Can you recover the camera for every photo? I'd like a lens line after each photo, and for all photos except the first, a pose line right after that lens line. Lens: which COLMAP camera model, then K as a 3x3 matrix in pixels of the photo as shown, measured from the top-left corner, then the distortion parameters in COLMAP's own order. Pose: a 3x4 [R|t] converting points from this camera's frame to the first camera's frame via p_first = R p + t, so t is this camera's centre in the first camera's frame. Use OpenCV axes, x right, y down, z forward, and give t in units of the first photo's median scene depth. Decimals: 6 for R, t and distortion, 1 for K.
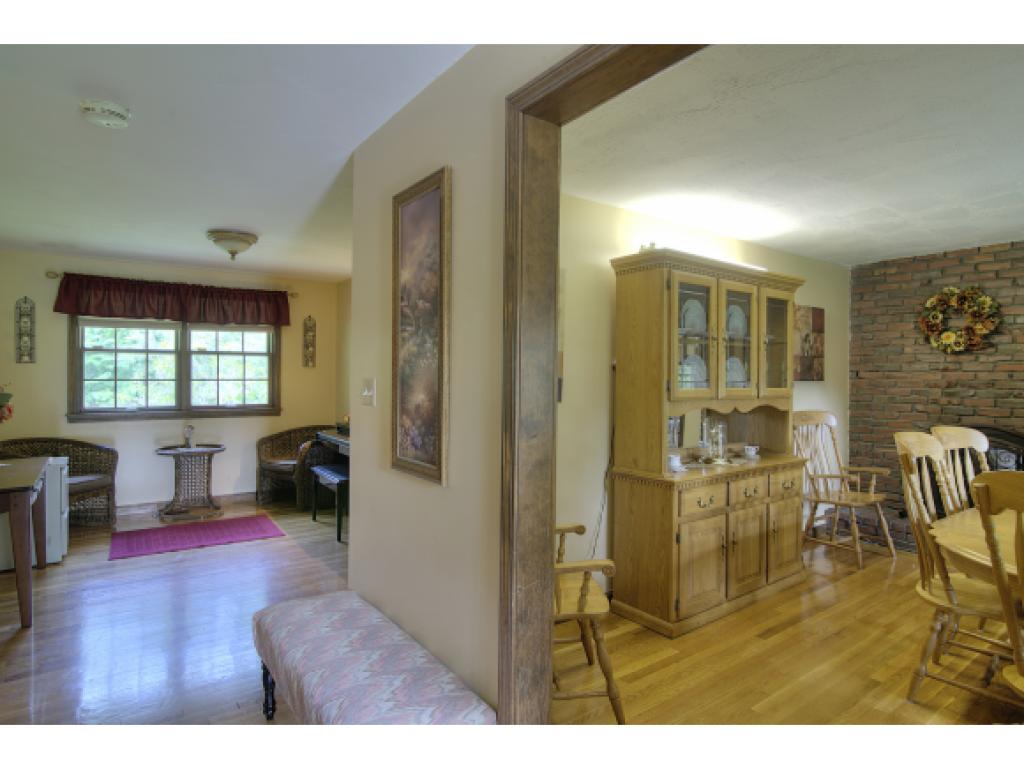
lens RADIAL K [[568.6, 0, 509.3], [0, 568.6, 383.5], [0, 0, 1]] dist [-0.013585, 0.001903]
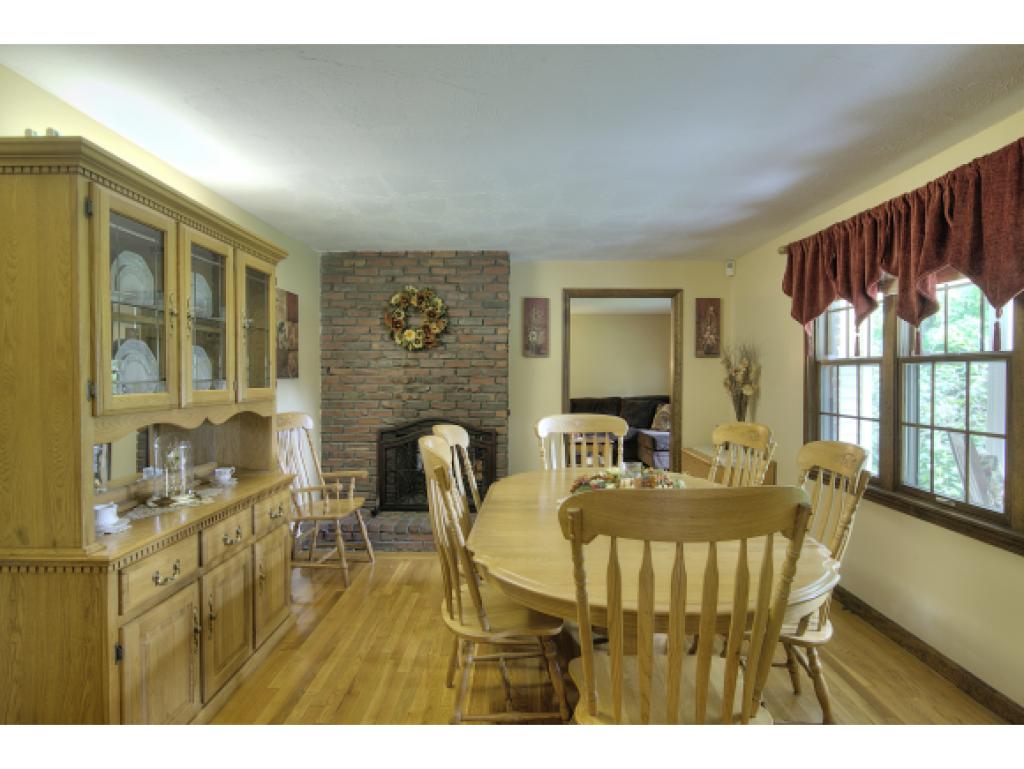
lens RADIAL K [[568.6, 0, 507.8], [0, 568.6, 384.6], [0, 0, 1]] dist [-0.013585, 0.001903]
pose [[0.605906, -0.018484, 0.795321, 0.071223], [0.012740, 0.999827, 0.013531, -0.002924], [-0.795434, 0.001934, 0.606037, 0.278818]]
